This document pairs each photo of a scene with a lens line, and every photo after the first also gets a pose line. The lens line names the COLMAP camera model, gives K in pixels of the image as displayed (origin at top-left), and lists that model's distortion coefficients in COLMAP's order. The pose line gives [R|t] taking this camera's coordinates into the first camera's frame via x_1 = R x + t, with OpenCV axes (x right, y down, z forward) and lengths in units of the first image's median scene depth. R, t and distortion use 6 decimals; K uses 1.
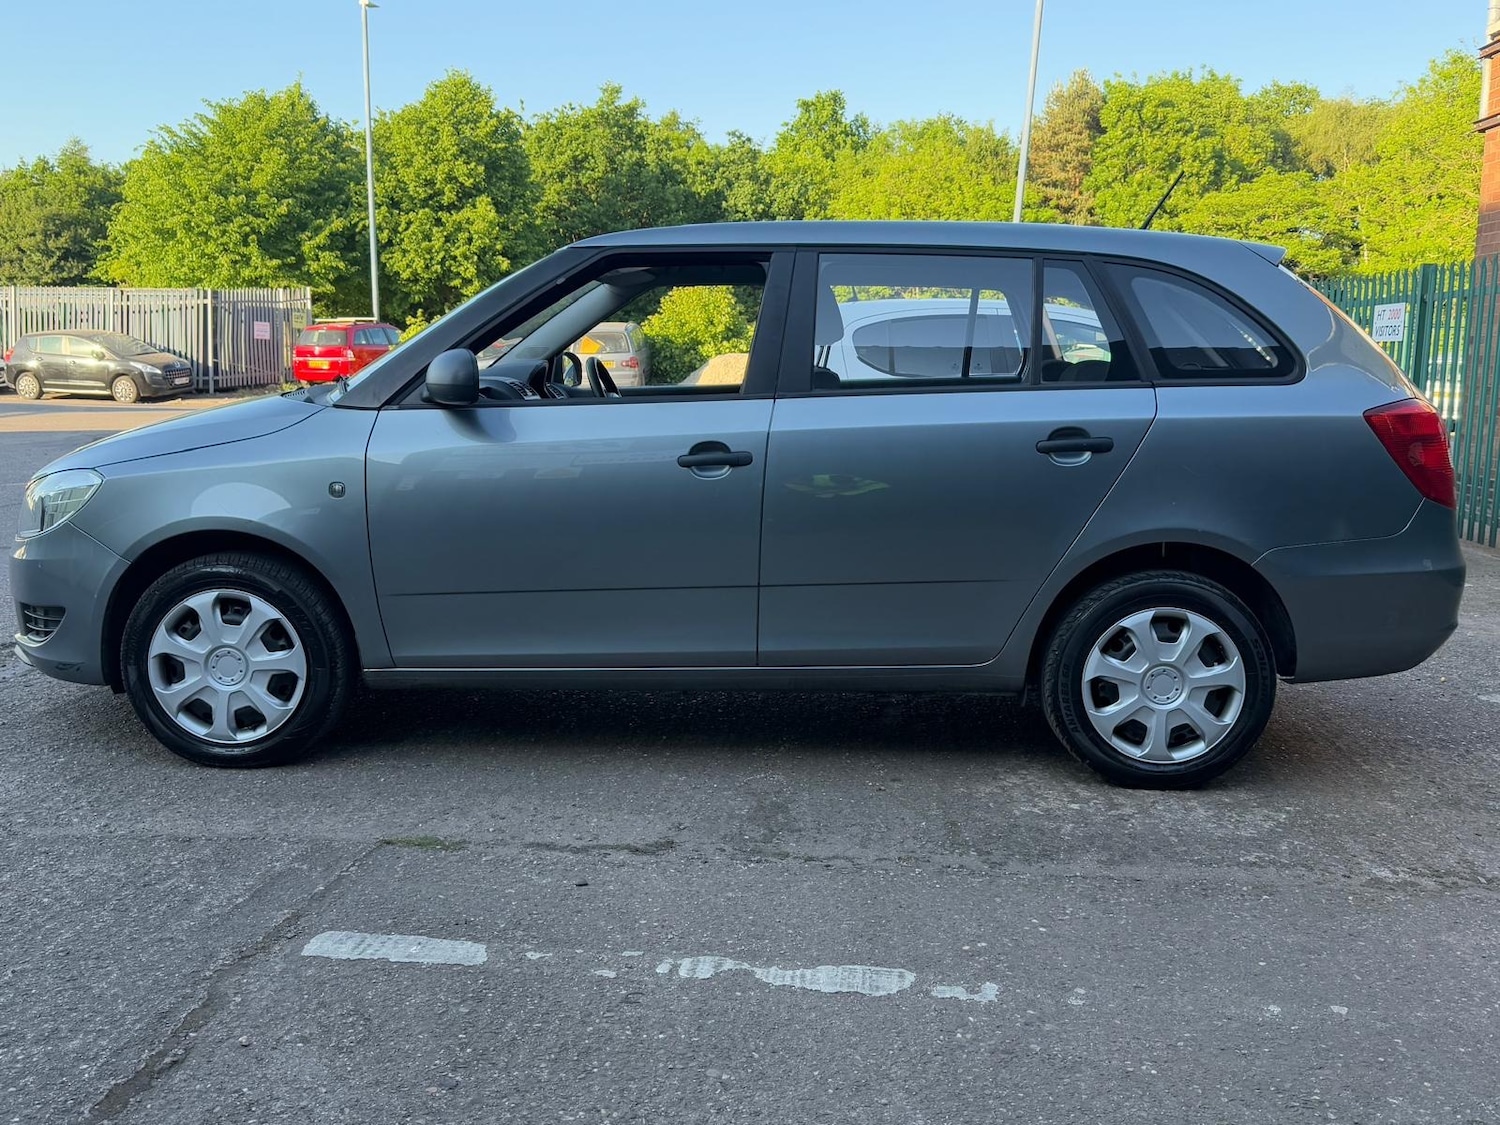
lens RADIAL K [[1338.5, 0, 750.0], [0, 1338.5, 562.5], [0, 0, 1]] dist [0.158667, -0.293359]
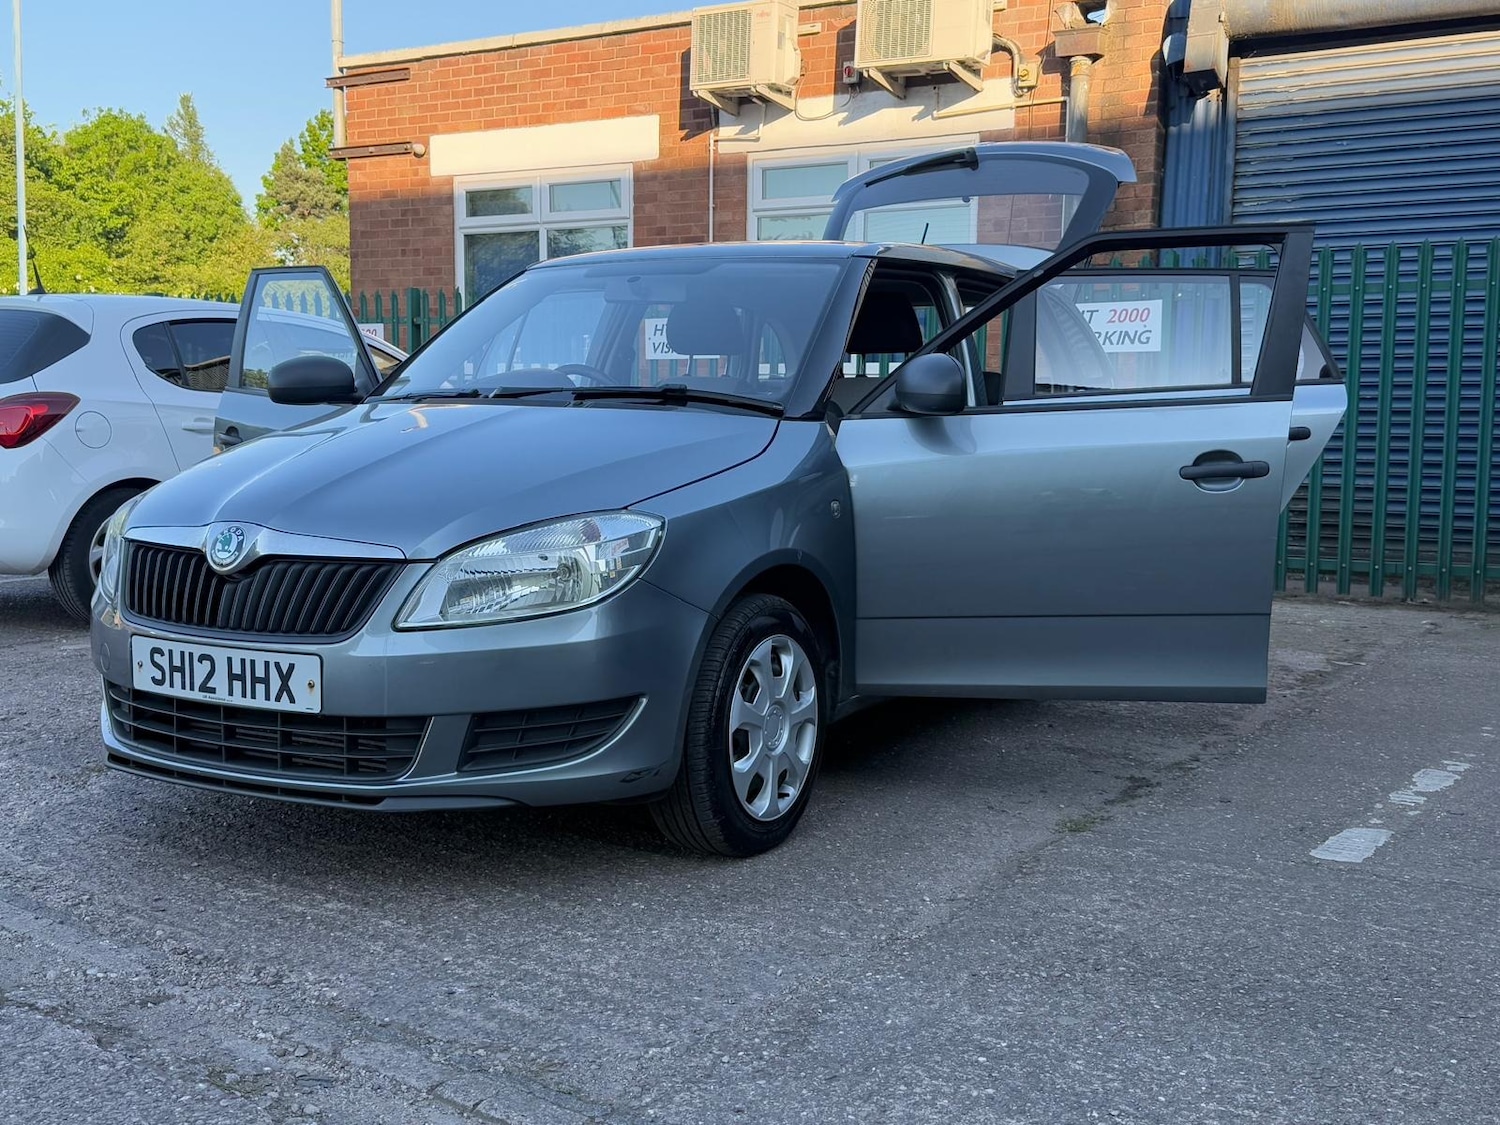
lens RADIAL K [[1607.8, 0, 736.8], [0, 1607.8, 545.6], [0, 0, 1]] dist [0.229112, -0.525024]
pose [[0.470175, -0.086042, 0.878369, -1.251979], [0.130070, 0.991124, 0.027463, -0.063473], [-0.872936, 0.101337, 0.477193, 0.530146]]
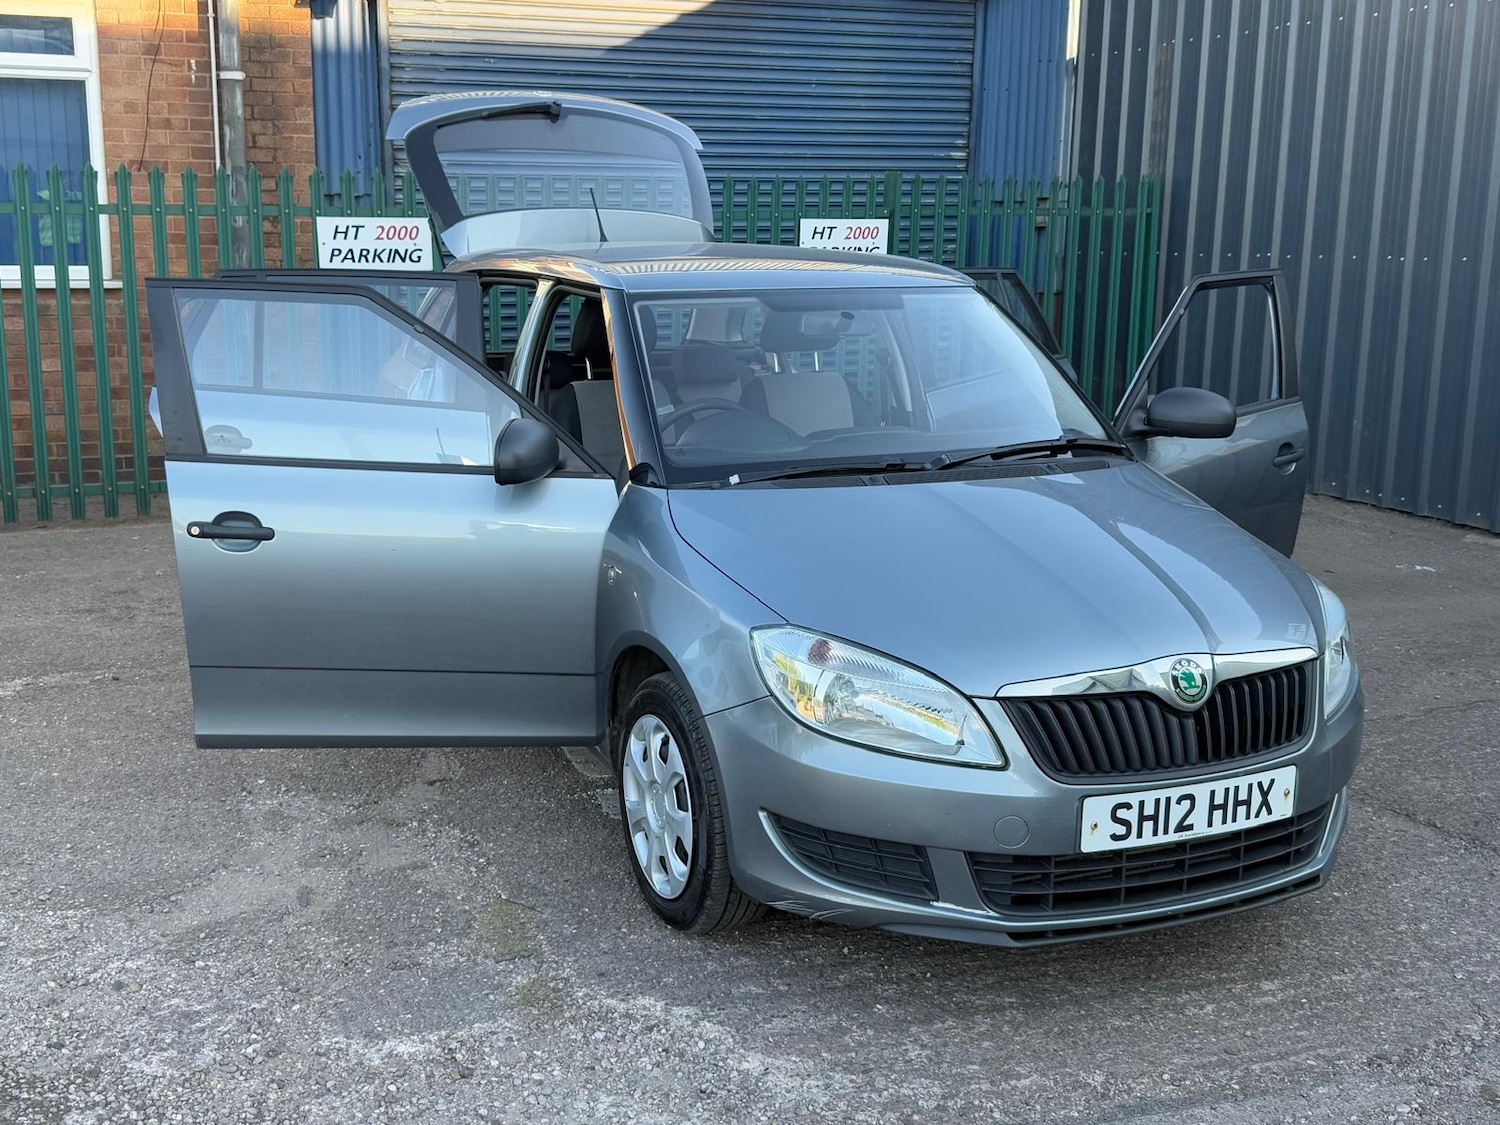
lens RADIAL K [[1638.2, 0, 737.3], [0, 1638.2, 561.8], [0, 0, 1]] dist [0.224448, -0.503235]
pose [[-0.453154, -0.200243, 0.868651, -1.246307], [0.124056, 0.950796, 0.283896, -0.421204], [-0.882758, 0.236410, -0.406016, 1.770759]]
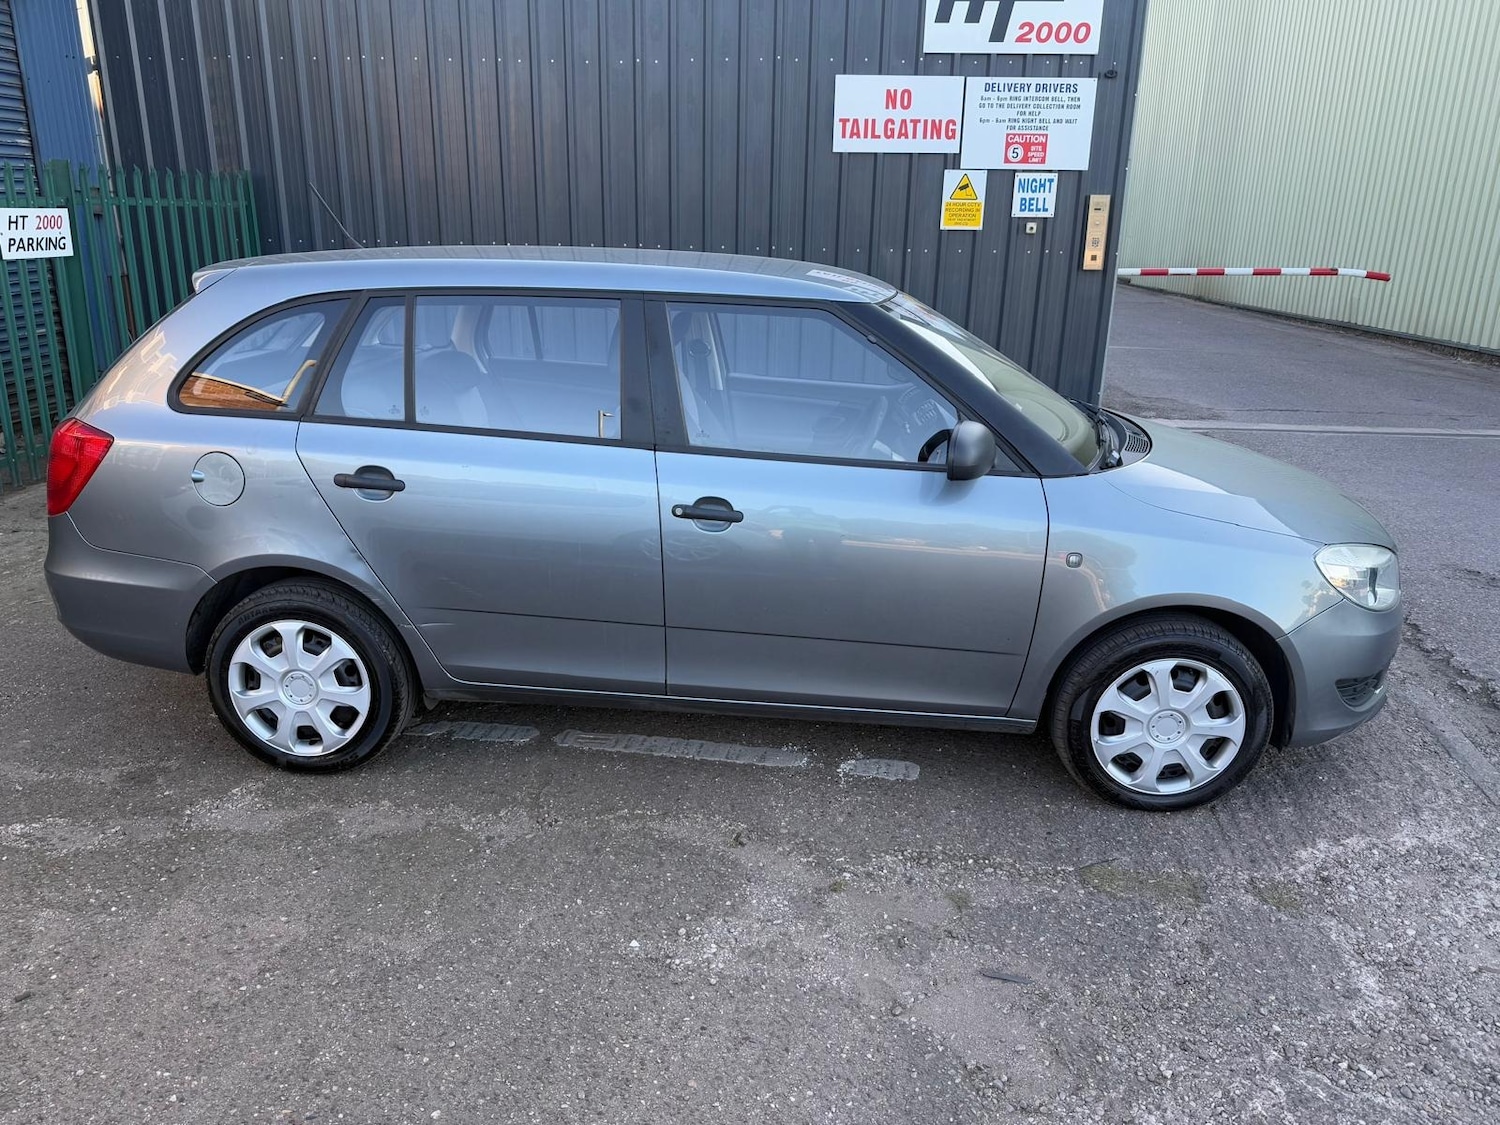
lens RADIAL K [[1084.8, 0, 730.2], [0, 1084.8, 563.3], [0, 0, 1]] dist [0.009933, -0.009841]
pose [[-0.999411, -0.031300, 0.014073, -0.036282], [-0.021464, 0.890064, 0.455331, -0.468400], [-0.026778, 0.454760, -0.890211, 2.118041]]
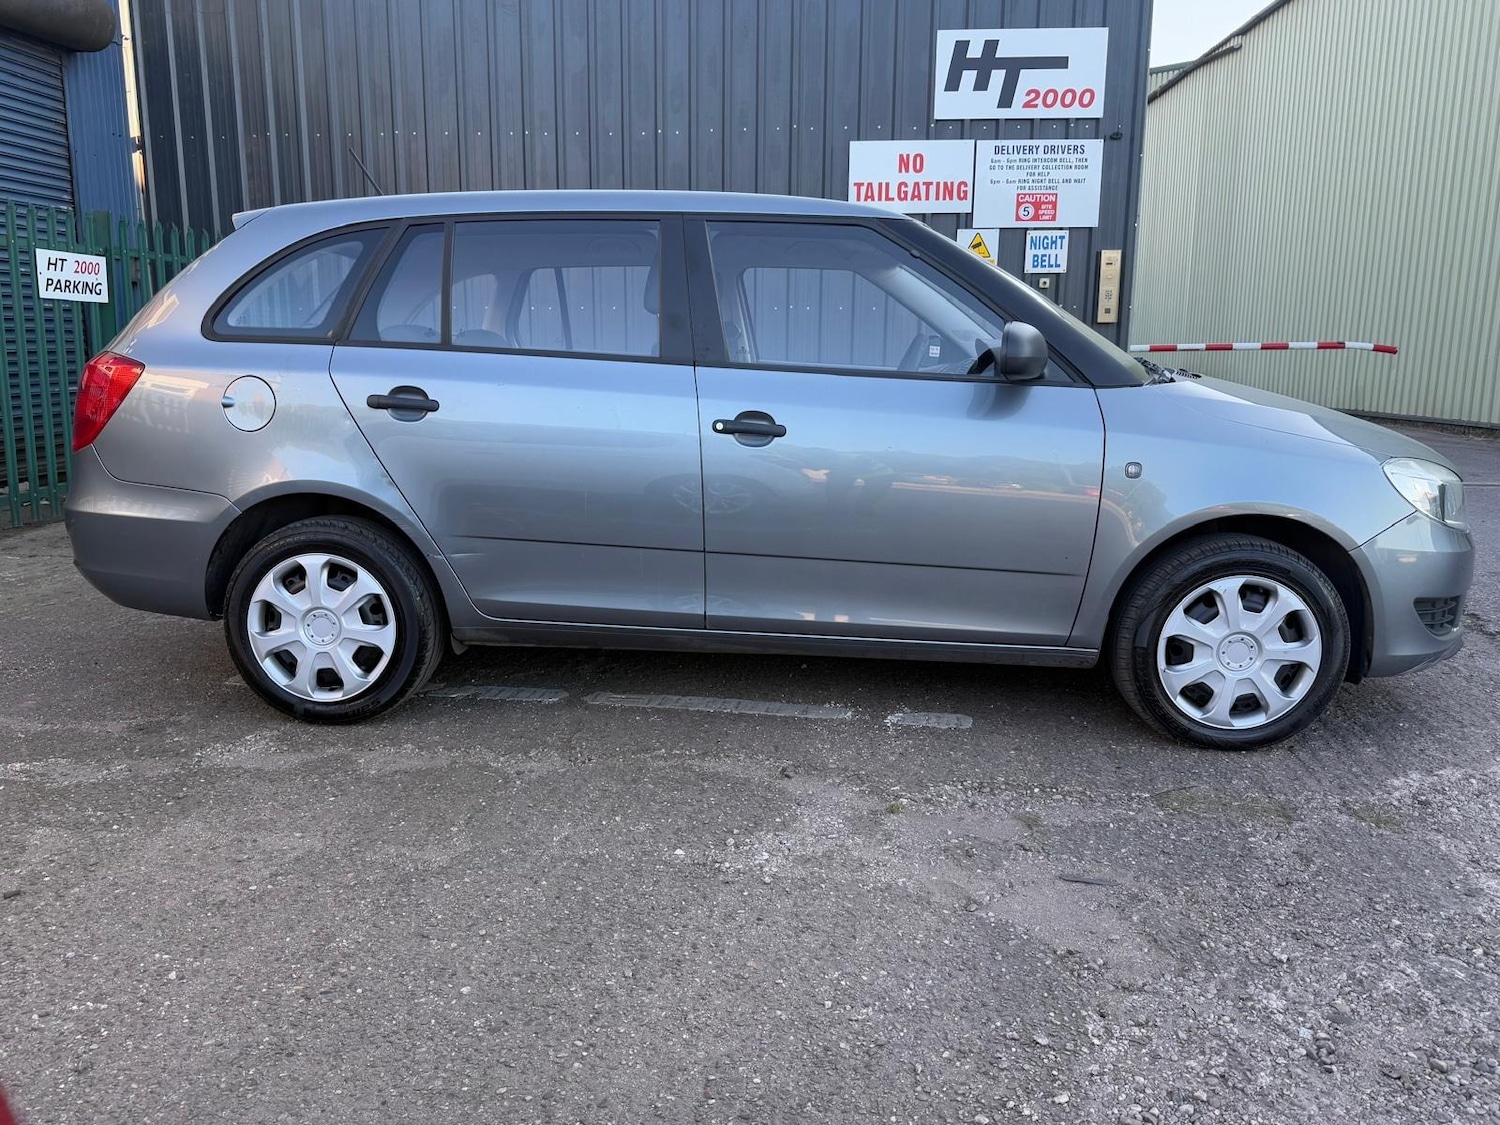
lens RADIAL K [[1079.7, 0, 729.4], [0, 1079.7, 559.6], [0, 0, 1]] dist [0.024141, -0.028078]
pose [[-0.999417, -0.022289, 0.025866, -0.014997], [-0.012133, 0.939936, 0.341136, -0.312445], [-0.031916, 0.340623, -0.939658, 2.149516]]
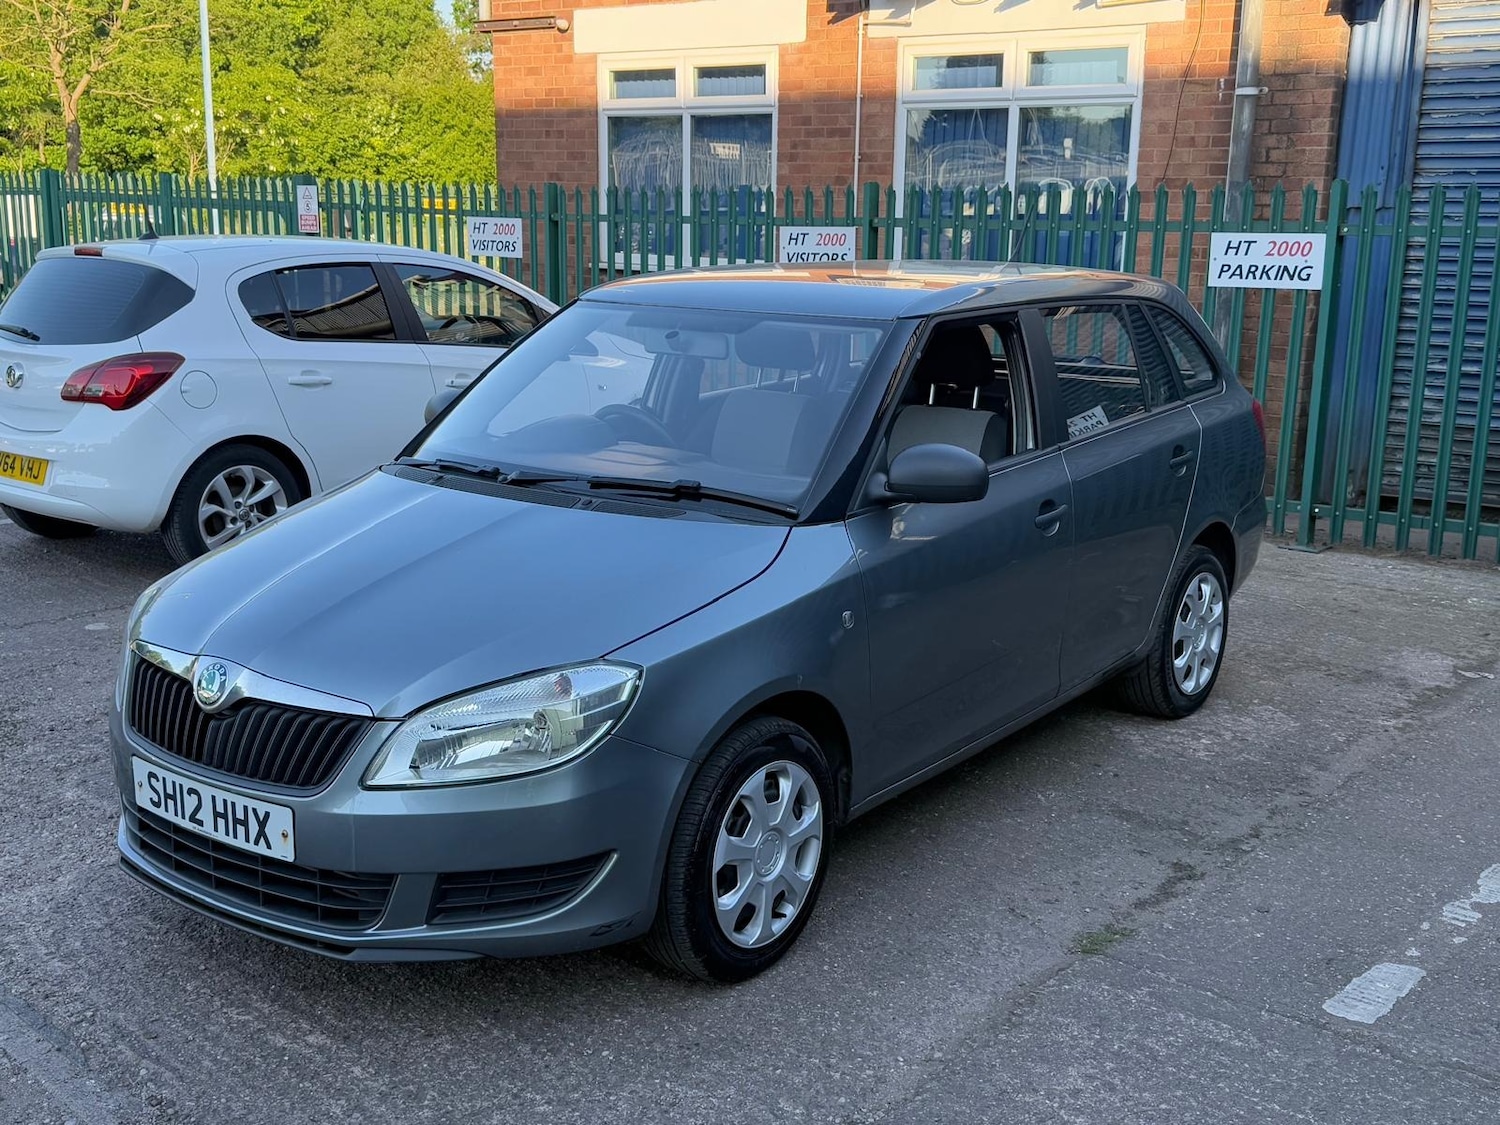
lens RADIAL K [[1645.5, 0, 759.6], [0, 1645.5, 560.4], [0, 0, 1]] dist [0.218685, -0.488168]
pose [[0.566199, -0.179076, 0.804581, -1.156688], [0.116828, 0.983696, 0.136727, -0.235084], [-0.815948, 0.016583, 0.577888, 0.417133]]
